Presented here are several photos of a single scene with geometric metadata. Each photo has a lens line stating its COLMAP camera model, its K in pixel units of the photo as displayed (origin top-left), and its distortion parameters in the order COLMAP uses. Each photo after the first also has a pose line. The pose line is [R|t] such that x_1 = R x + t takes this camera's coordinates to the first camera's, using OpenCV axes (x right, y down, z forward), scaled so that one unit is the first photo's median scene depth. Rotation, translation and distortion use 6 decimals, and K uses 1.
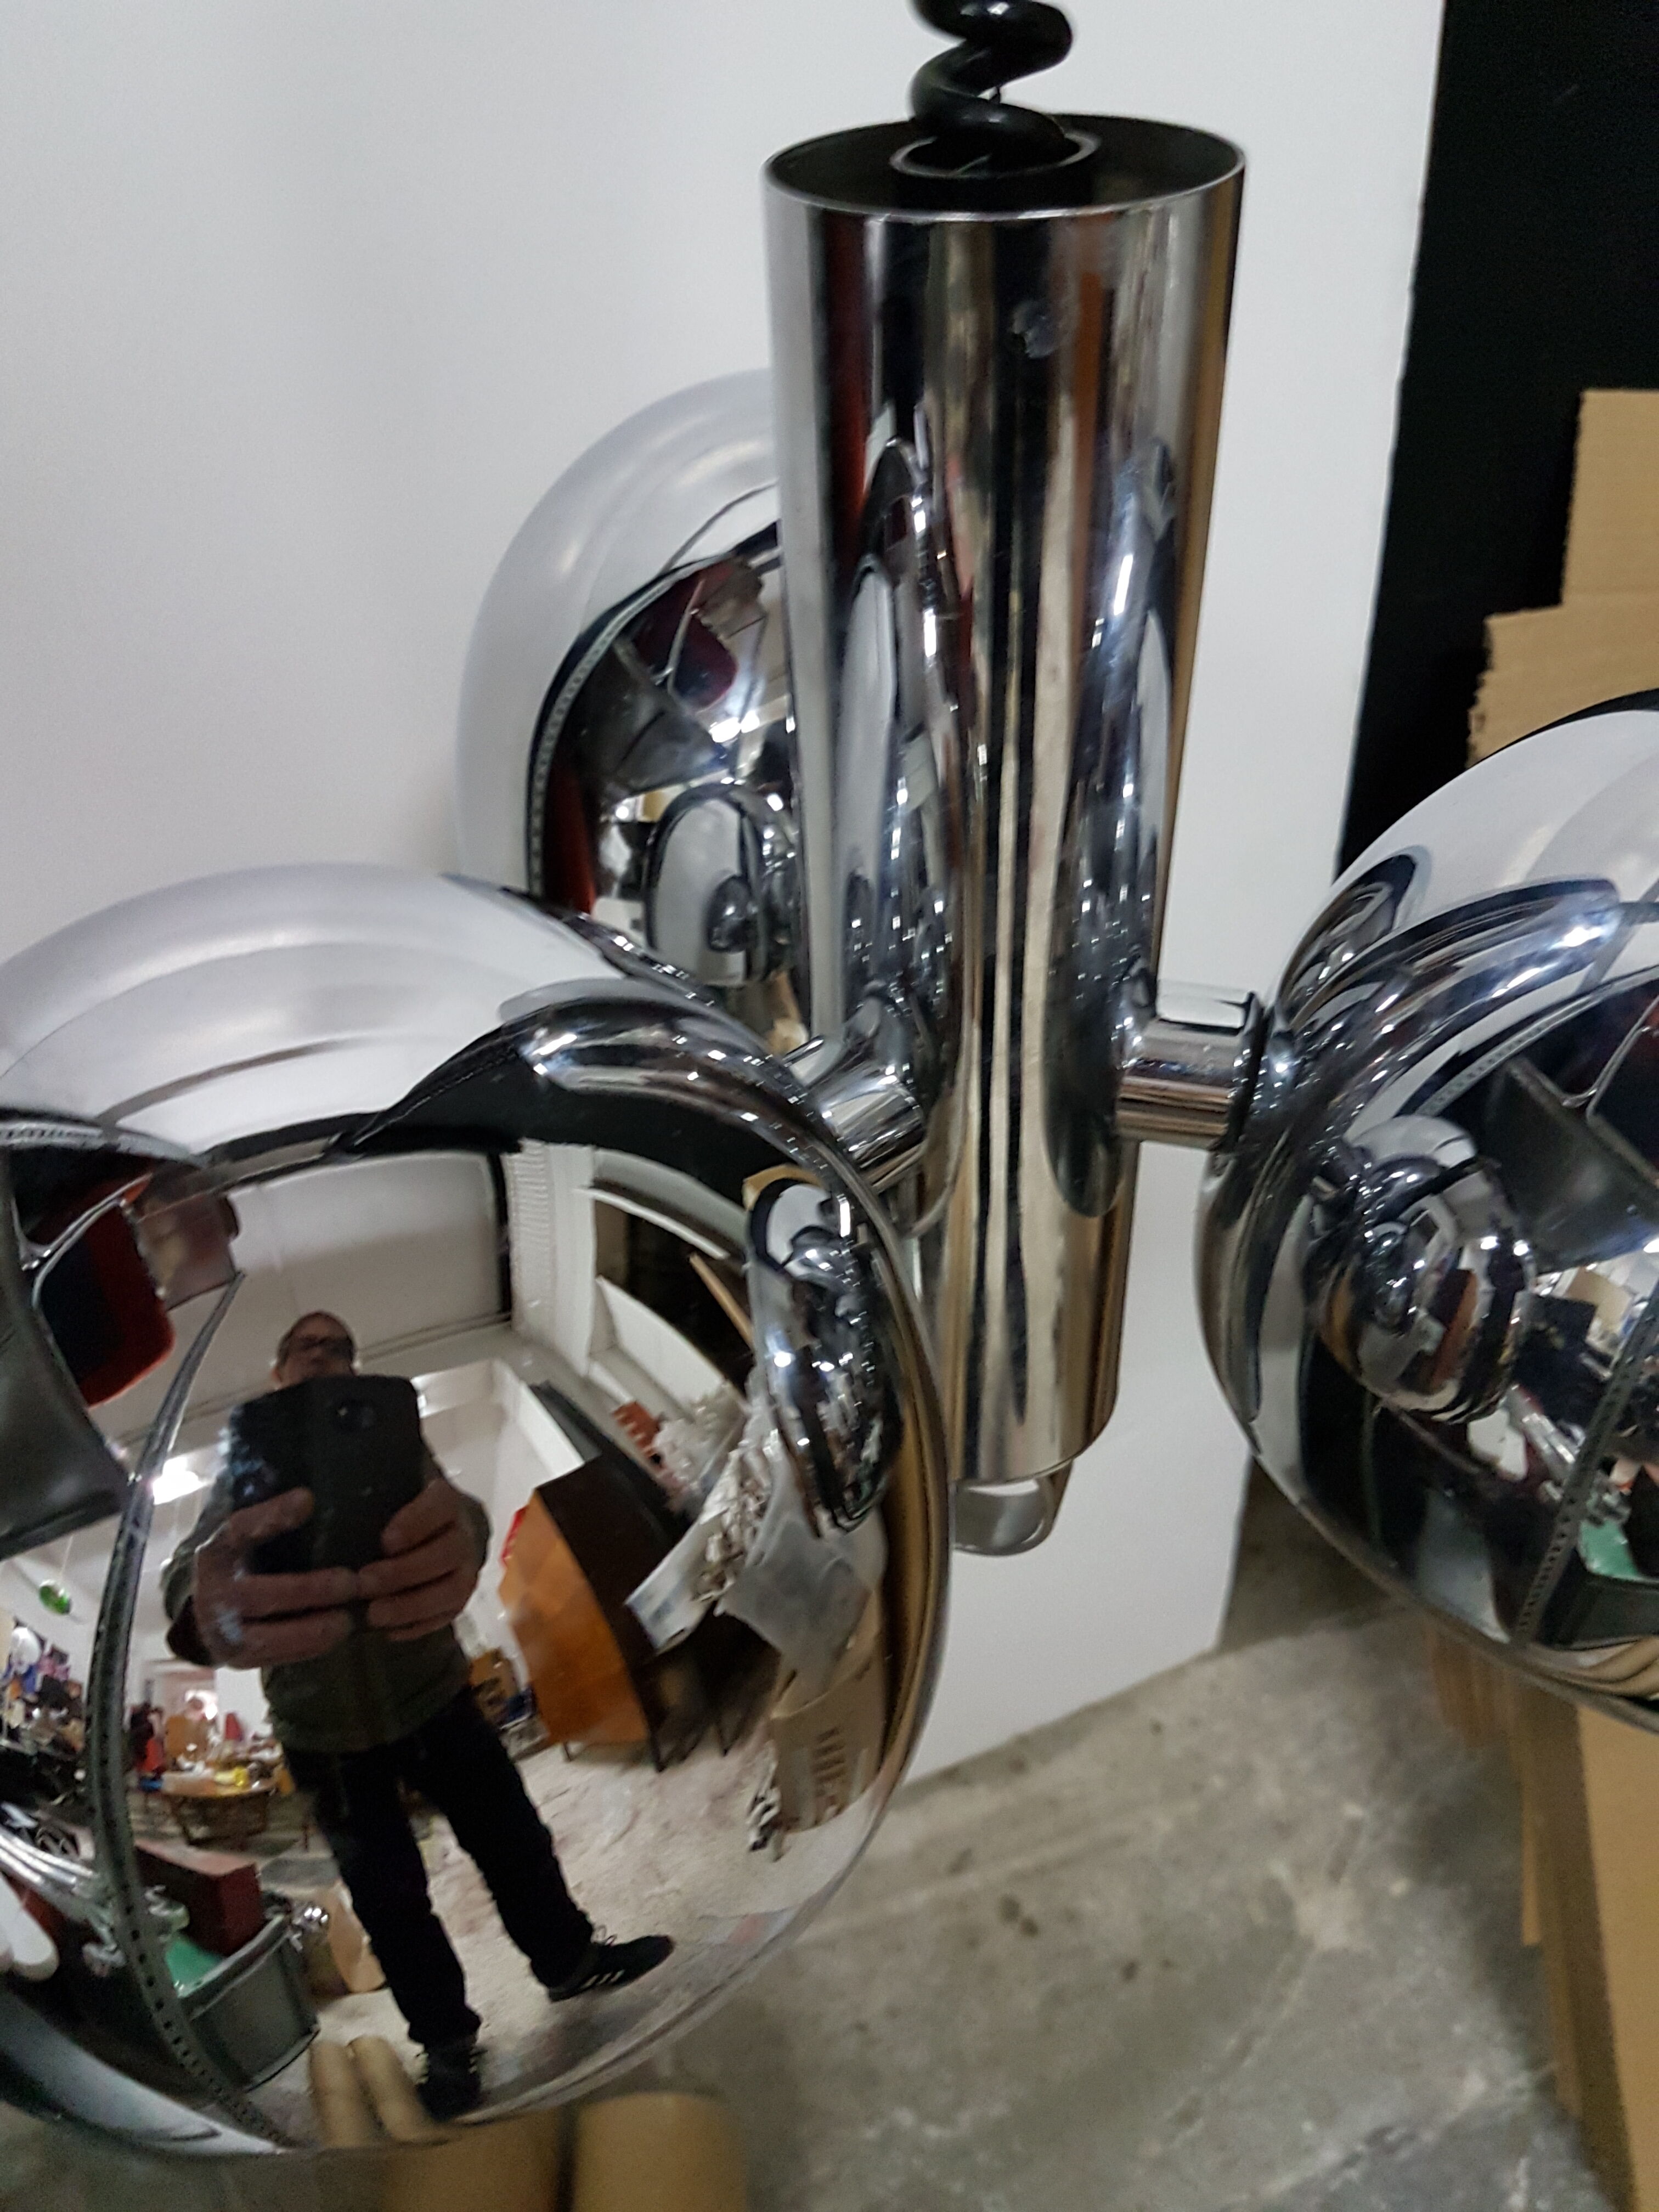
lens RADIAL K [[1748.1, 0, 829.5], [0, 1748.1, 1106.0], [0, 0, 1]] dist [0.068718, 0.000931]
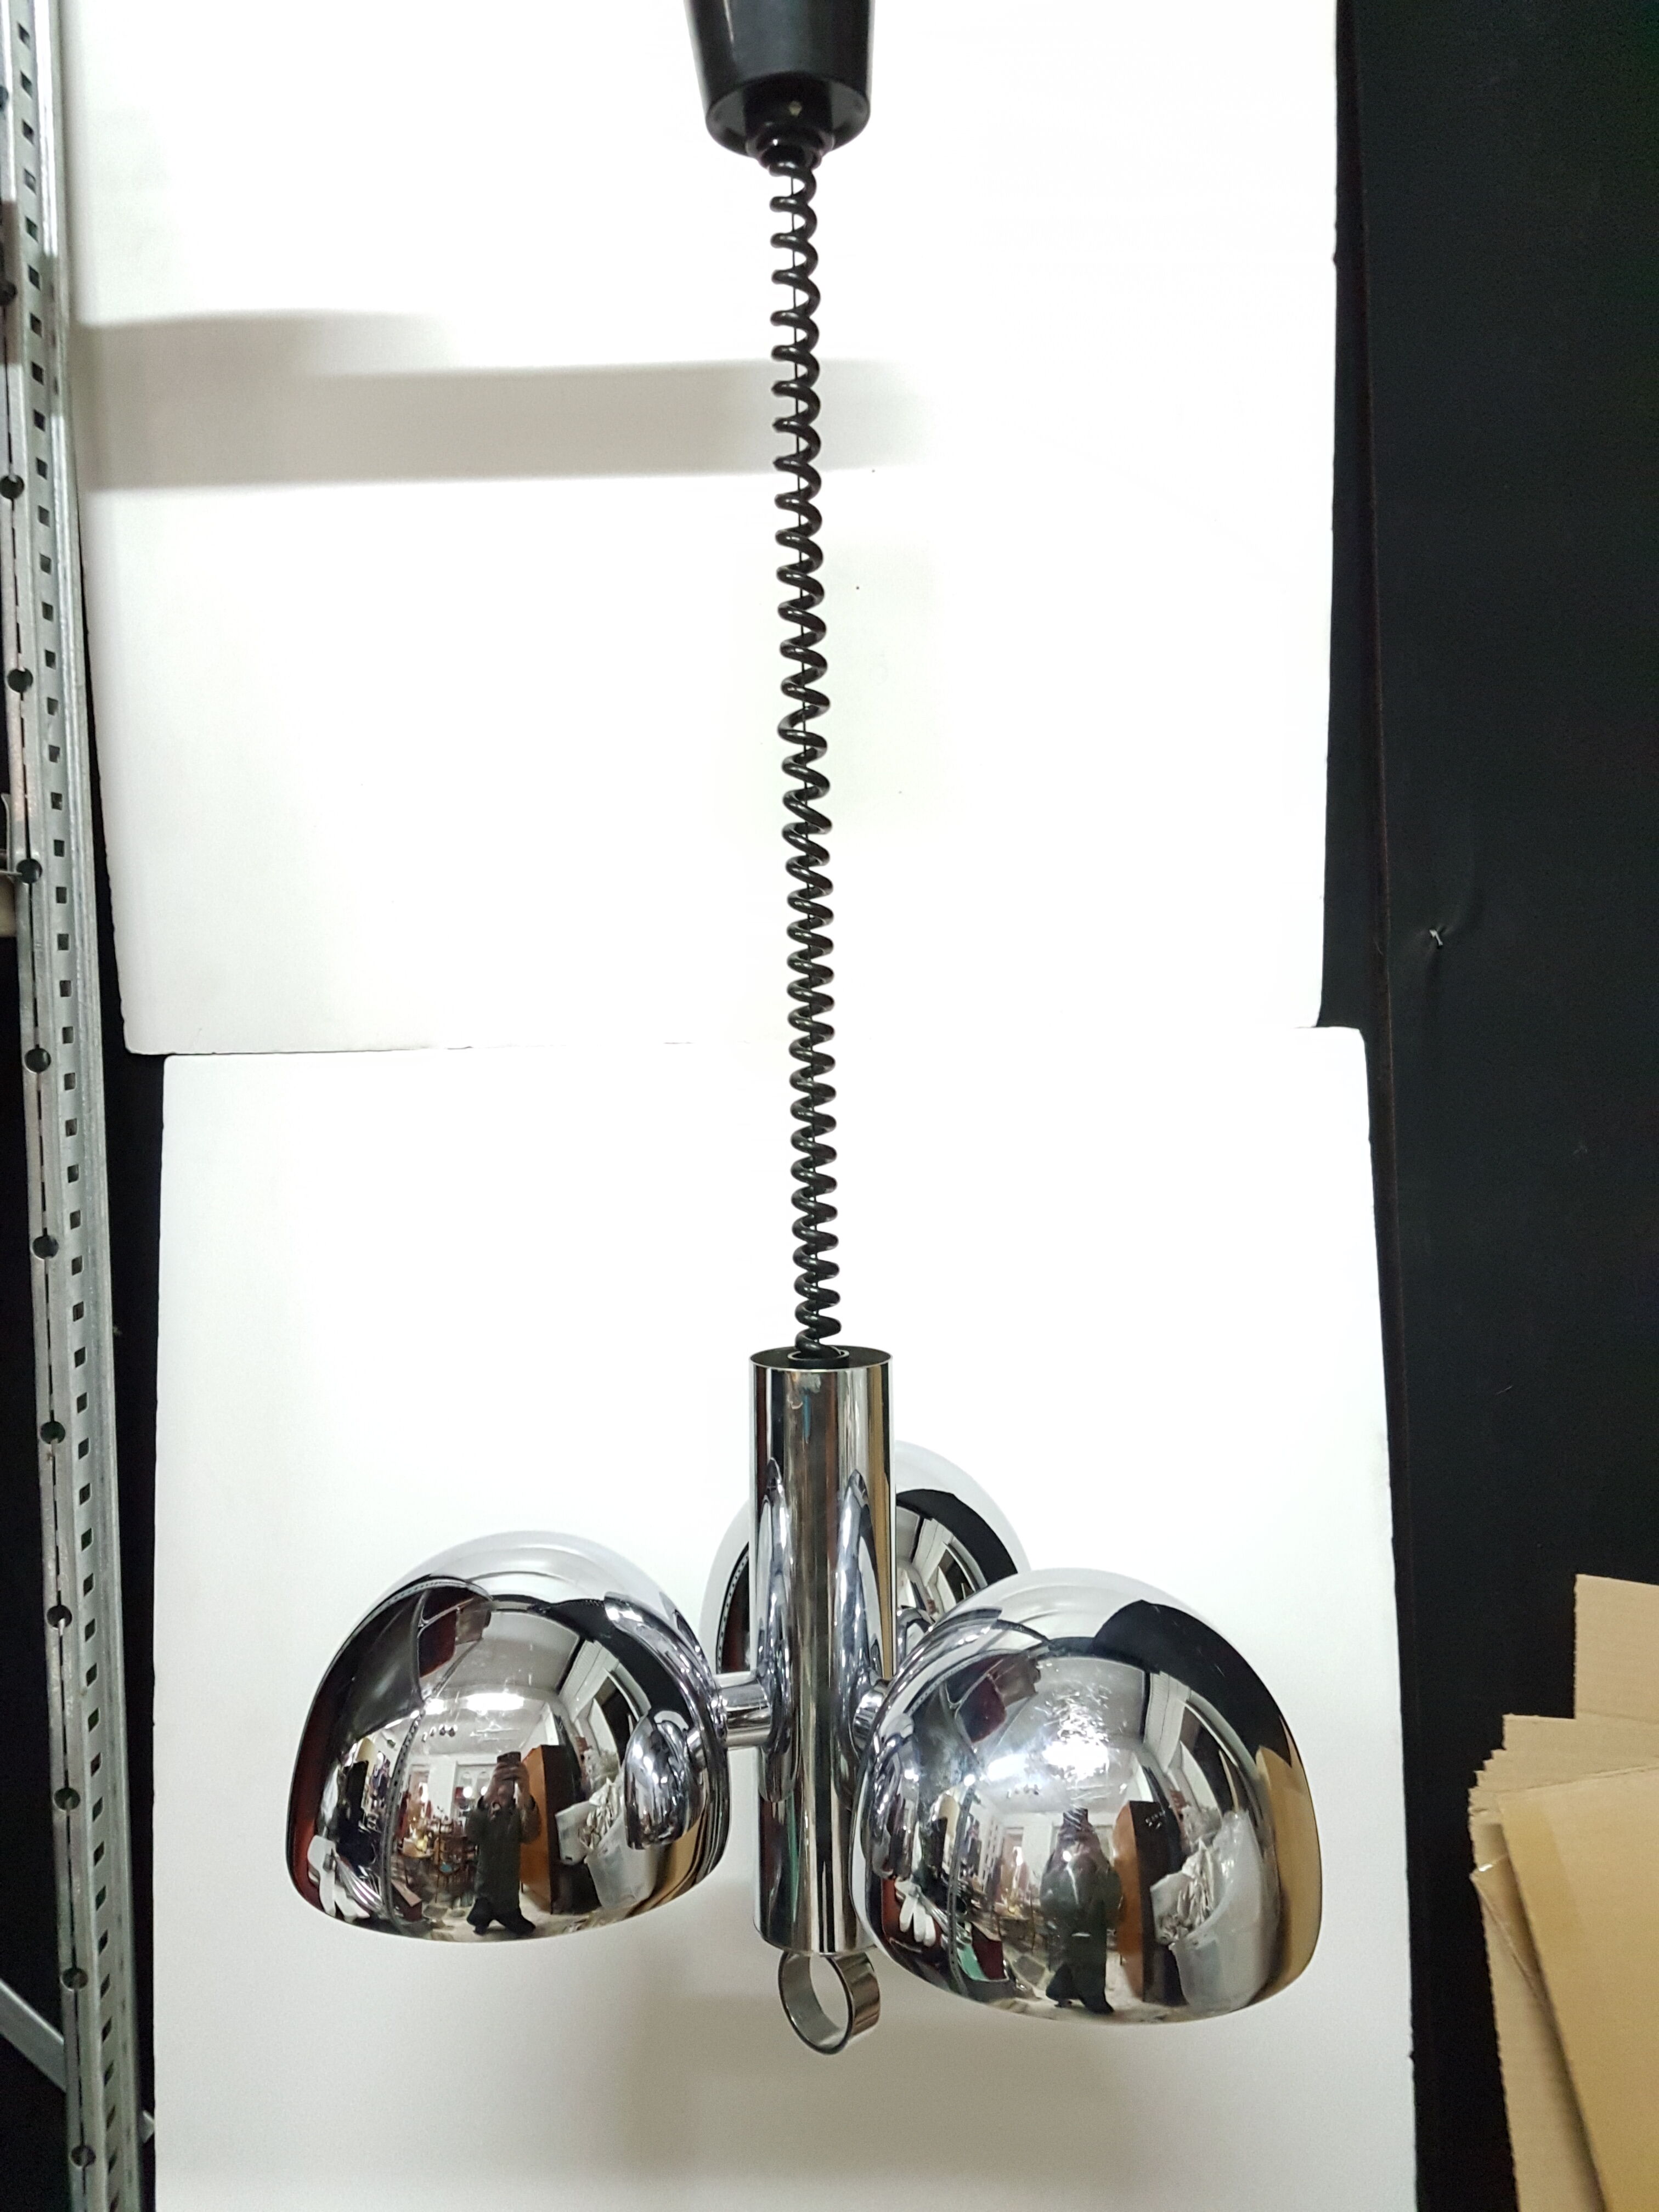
lens RADIAL K [[1748.1, 0, 829.5], [0, 1748.1, 1106.0], [0, 0, 1]] dist [0.068718, 0.000931]
pose [[0.777209, -0.107809, -0.619939, 1.988437], [-0.353452, 0.740304, -0.571858, 0.875005], [0.520594, 0.663572, 0.537265, -0.924385]]
